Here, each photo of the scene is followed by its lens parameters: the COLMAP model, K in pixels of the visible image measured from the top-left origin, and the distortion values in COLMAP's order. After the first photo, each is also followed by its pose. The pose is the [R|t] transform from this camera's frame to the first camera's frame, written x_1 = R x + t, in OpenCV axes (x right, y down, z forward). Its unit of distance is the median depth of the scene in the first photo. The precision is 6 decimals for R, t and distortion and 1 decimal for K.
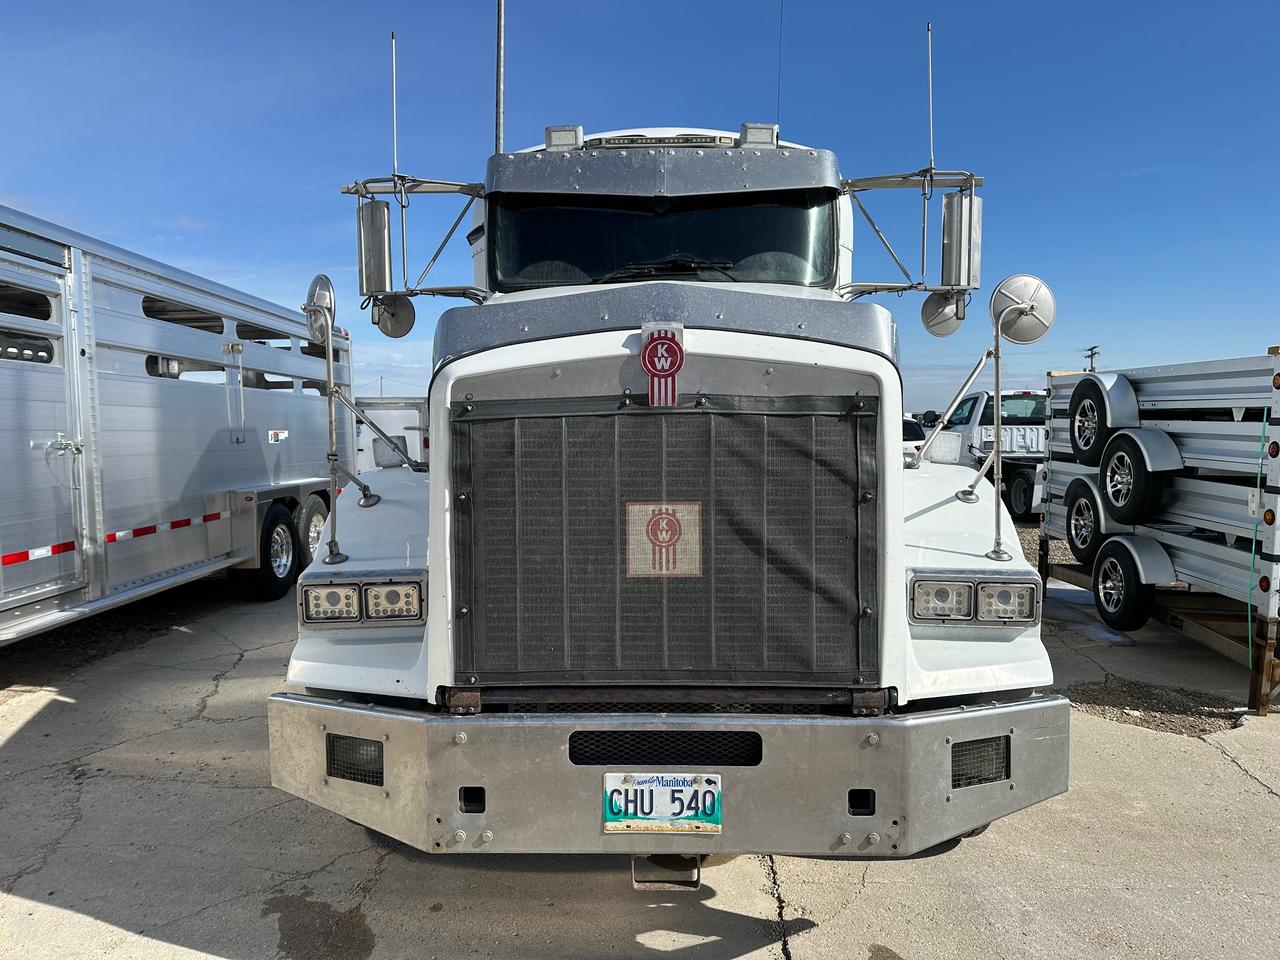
lens RADIAL K [[905.5, 0, 640.0], [0, 905.5, 480.0], [0, 0, 1]] dist [0.022645, -0.003635]
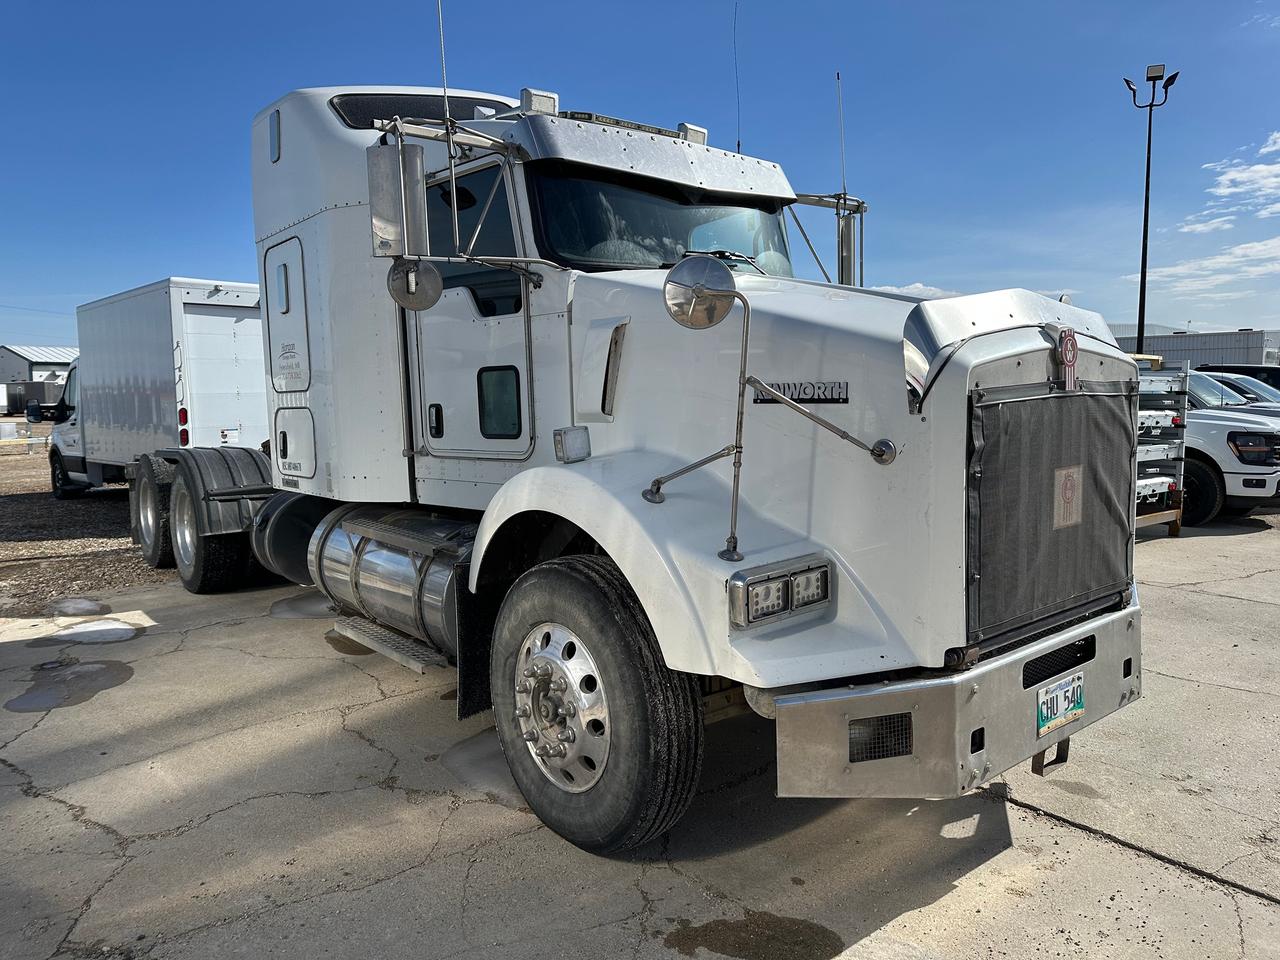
lens RADIAL K [[905.5, 0, 640.0], [0, 905.5, 480.0], [0, 0, 1]] dist [0.022645, -0.003635]
pose [[0.744404, -0.071190, 0.663924, -1.155636], [0.051096, 0.997458, 0.049665, -0.046946], [-0.665772, -0.003047, 0.746149, 0.409449]]
